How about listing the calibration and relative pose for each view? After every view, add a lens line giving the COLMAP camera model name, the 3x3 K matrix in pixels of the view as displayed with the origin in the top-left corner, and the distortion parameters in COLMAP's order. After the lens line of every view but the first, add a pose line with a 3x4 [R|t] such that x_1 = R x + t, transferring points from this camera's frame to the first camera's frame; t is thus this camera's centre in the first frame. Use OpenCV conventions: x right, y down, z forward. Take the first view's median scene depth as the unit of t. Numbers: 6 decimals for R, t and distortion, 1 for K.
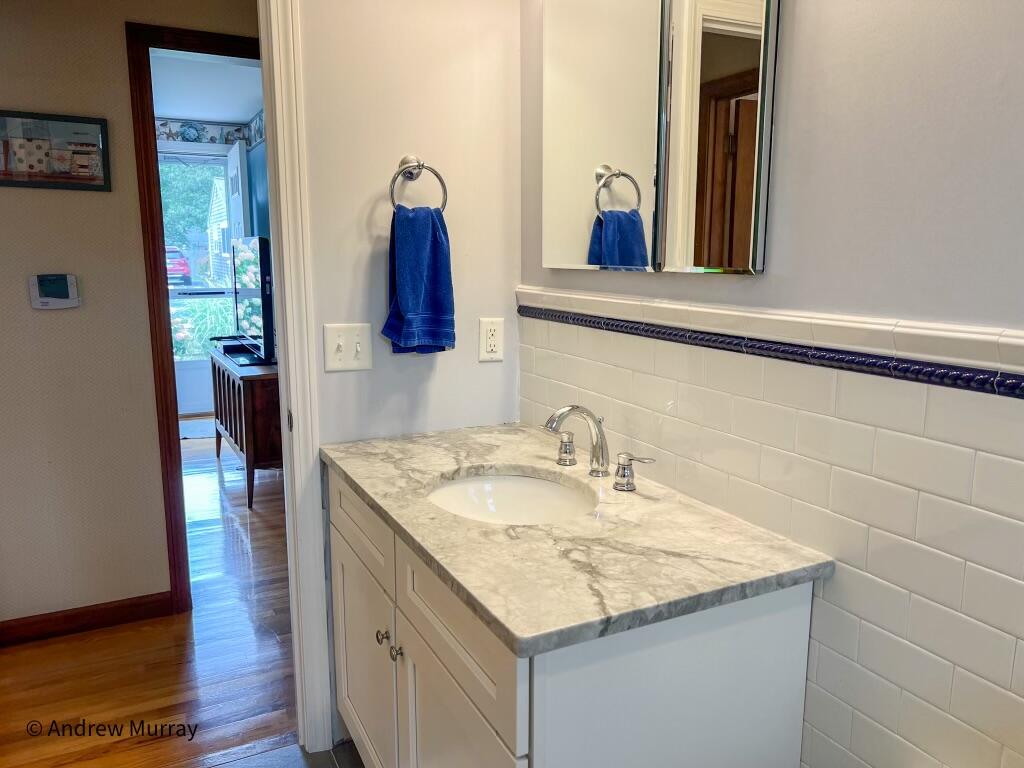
lens RADIAL K [[771.2, 0, 515.7], [0, 771.2, 381.7], [0, 0, 1]] dist [0.046716, -0.061994]
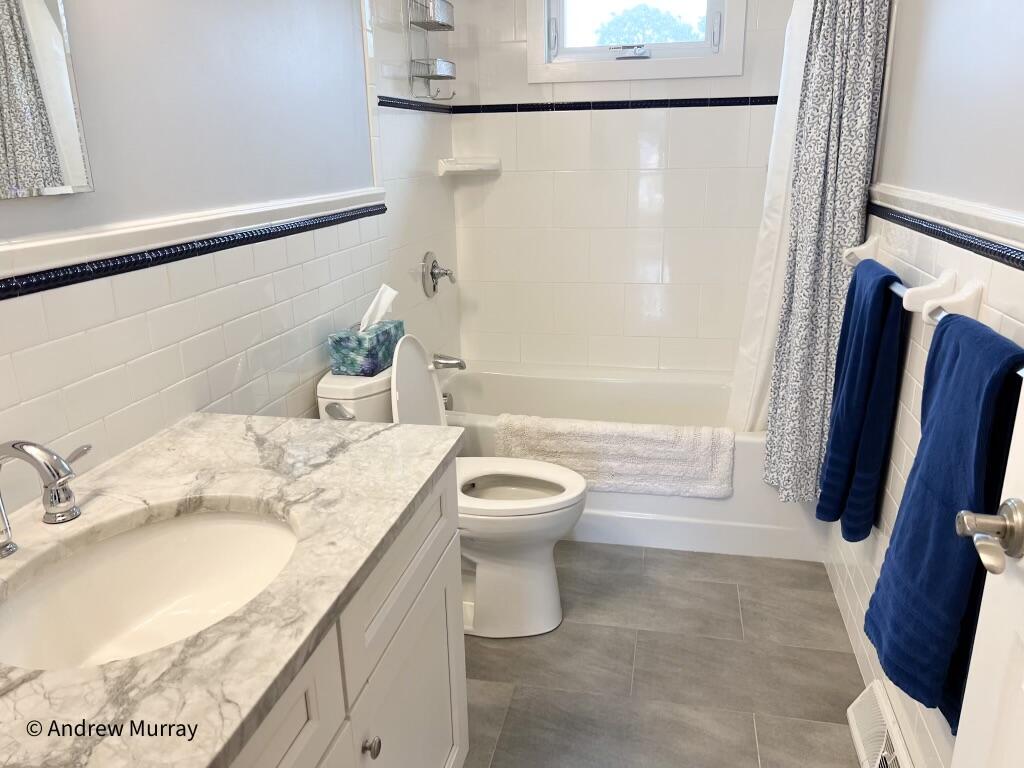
lens RADIAL K [[771.2, 0, 514.2], [0, 771.2, 387.4], [0, 0, 1]] dist [0.046716, -0.061994]
pose [[-0.778320, -0.174366, 0.603170, -0.705986], [0.122263, 0.900185, 0.417994, -0.257639], [-0.615849, 0.399078, -0.679314, 1.431966]]
